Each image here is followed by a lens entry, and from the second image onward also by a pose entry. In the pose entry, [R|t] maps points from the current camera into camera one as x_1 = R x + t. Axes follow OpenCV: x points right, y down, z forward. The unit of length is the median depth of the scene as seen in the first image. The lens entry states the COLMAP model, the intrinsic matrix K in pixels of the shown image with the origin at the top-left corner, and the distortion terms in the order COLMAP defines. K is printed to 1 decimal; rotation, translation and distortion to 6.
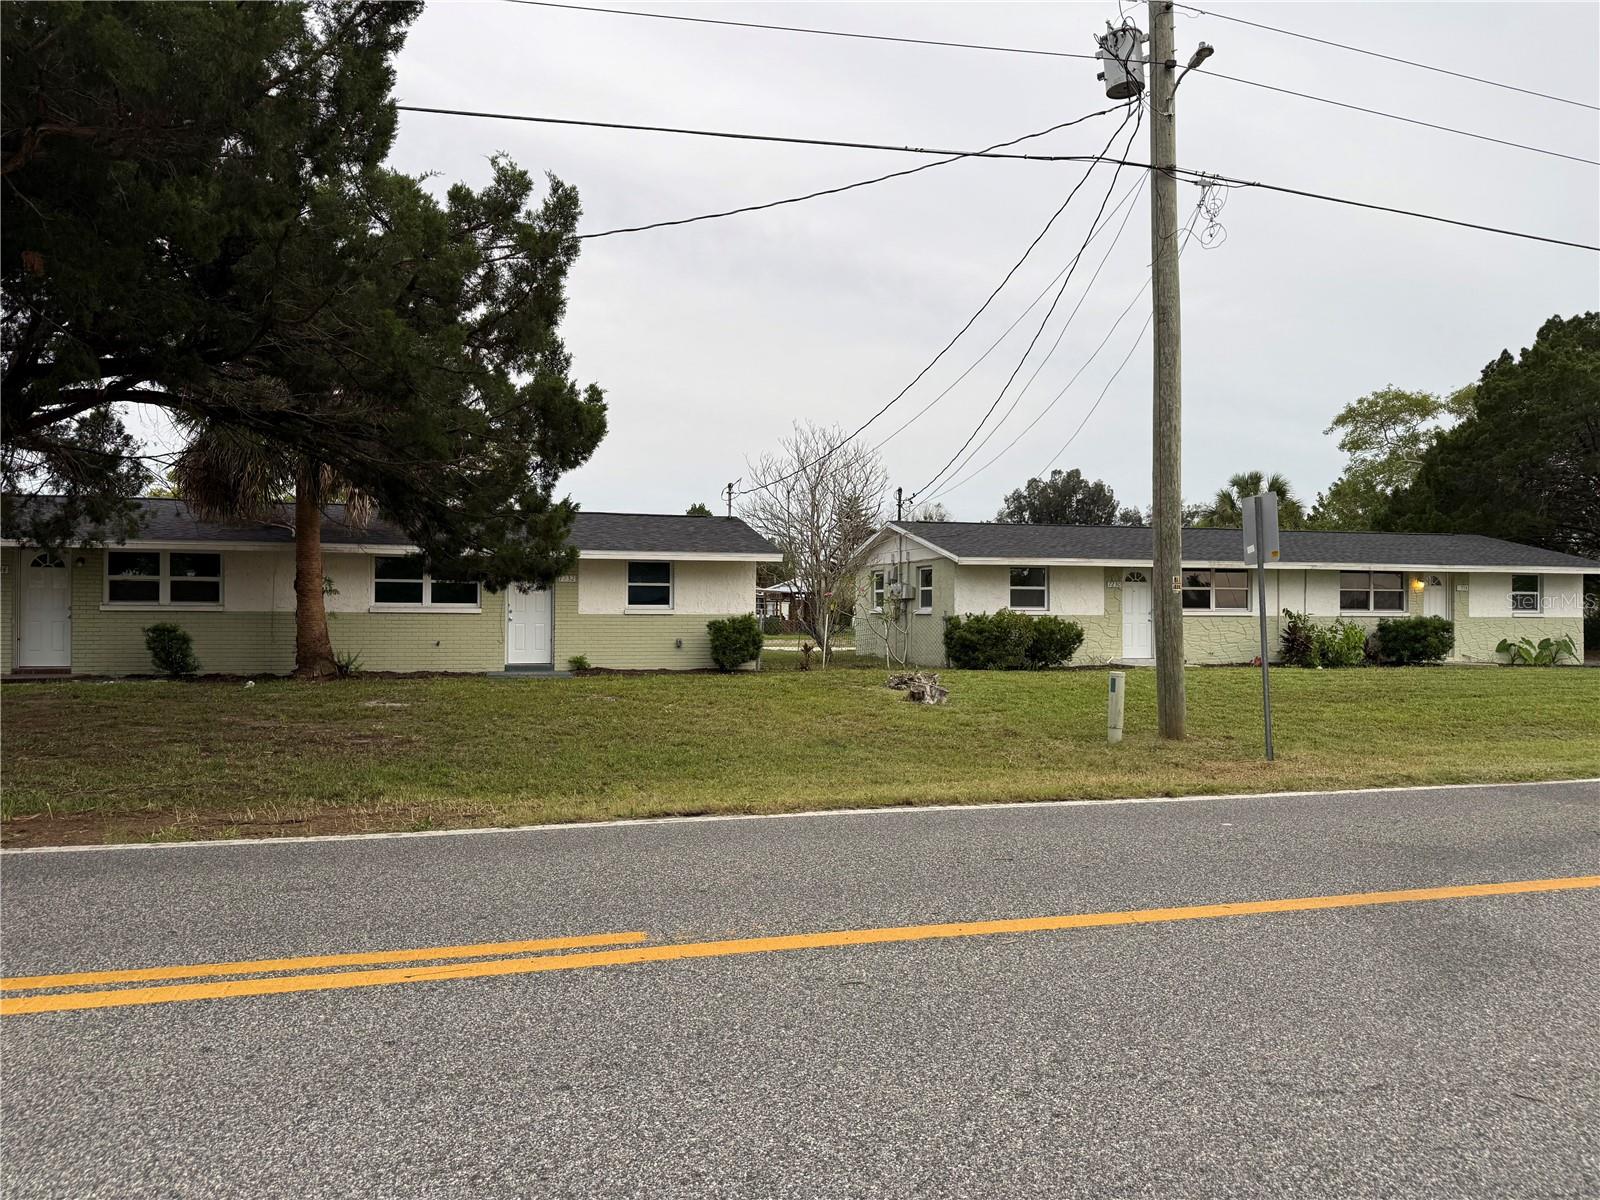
lens RADIAL K [[1129.3, 0, 806.1], [0, 1129.3, 598.9], [0, 0, 1]] dist [0.041064, -0.042898]
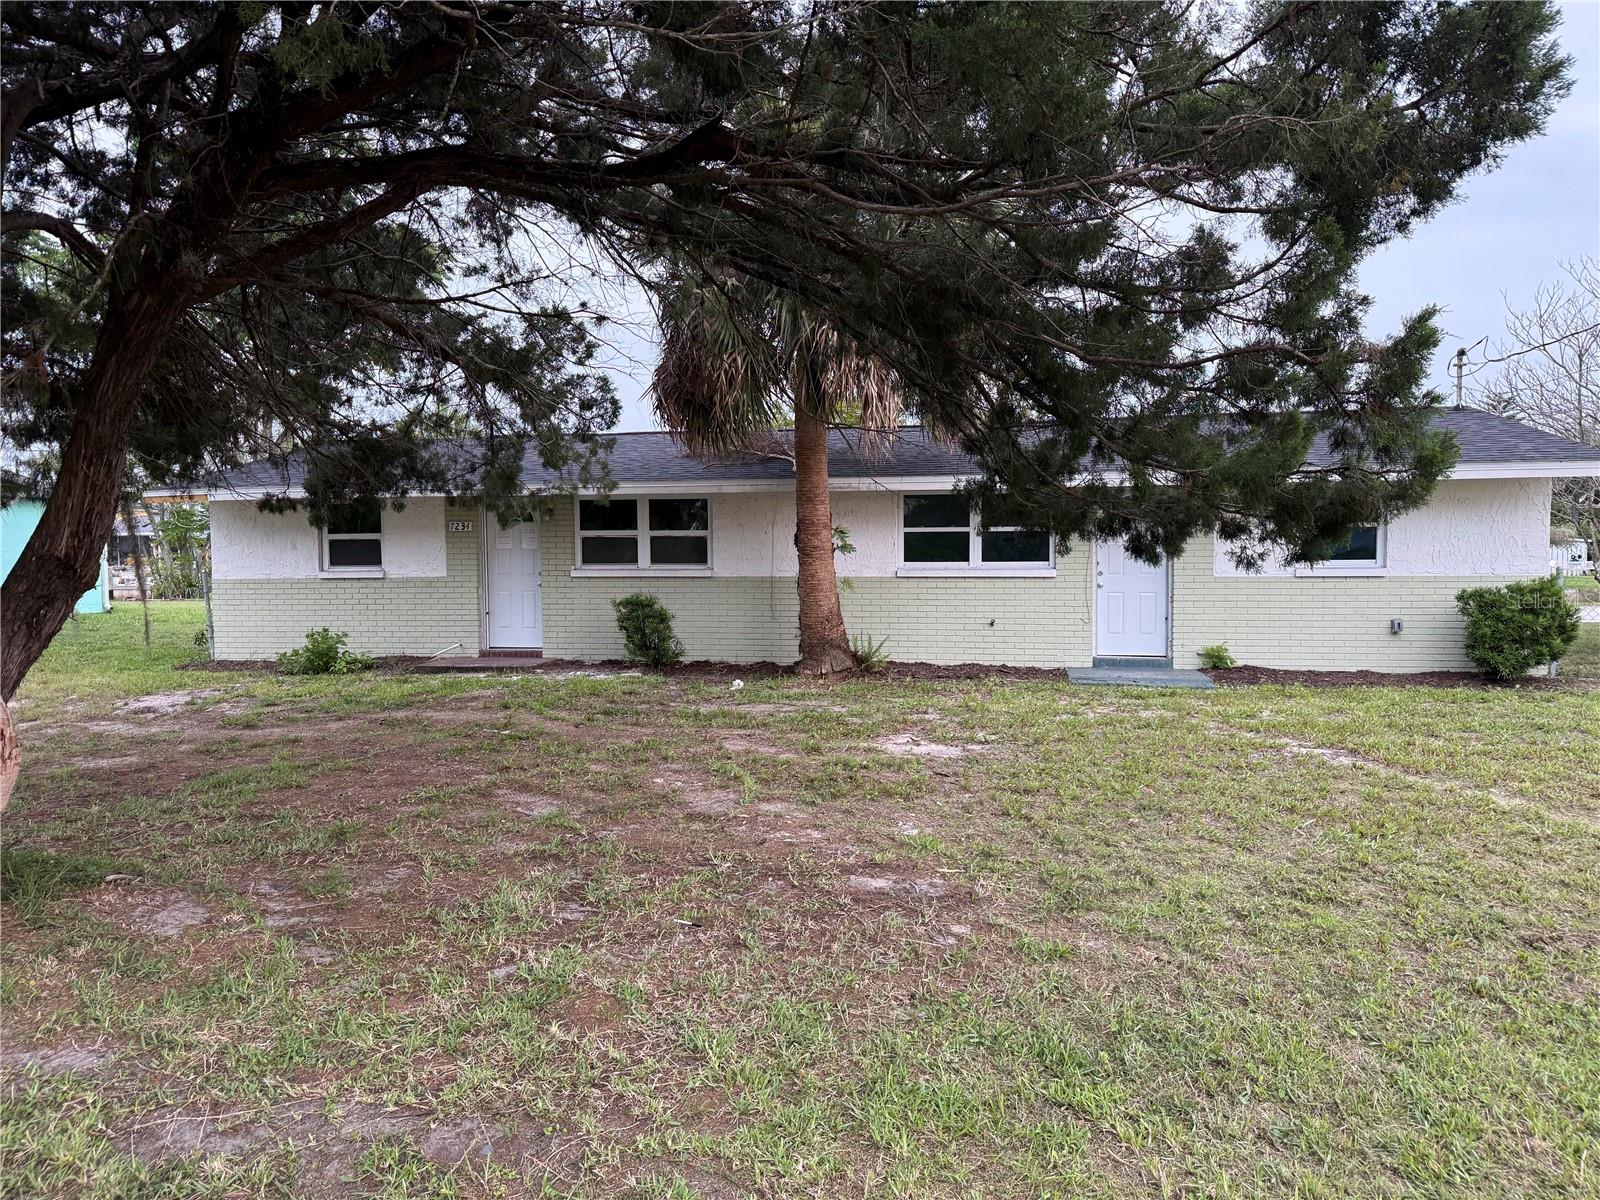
lens RADIAL K [[1129.3, 0, 803.6], [0, 1129.3, 605.4], [0, 0, 1]] dist [0.041064, -0.042898]
pose [[0.897591, 0.009390, -0.440728, -0.139304], [0.017153, 0.998272, 0.056202, -0.010734], [0.440495, -0.058006, 0.895879, 0.376924]]
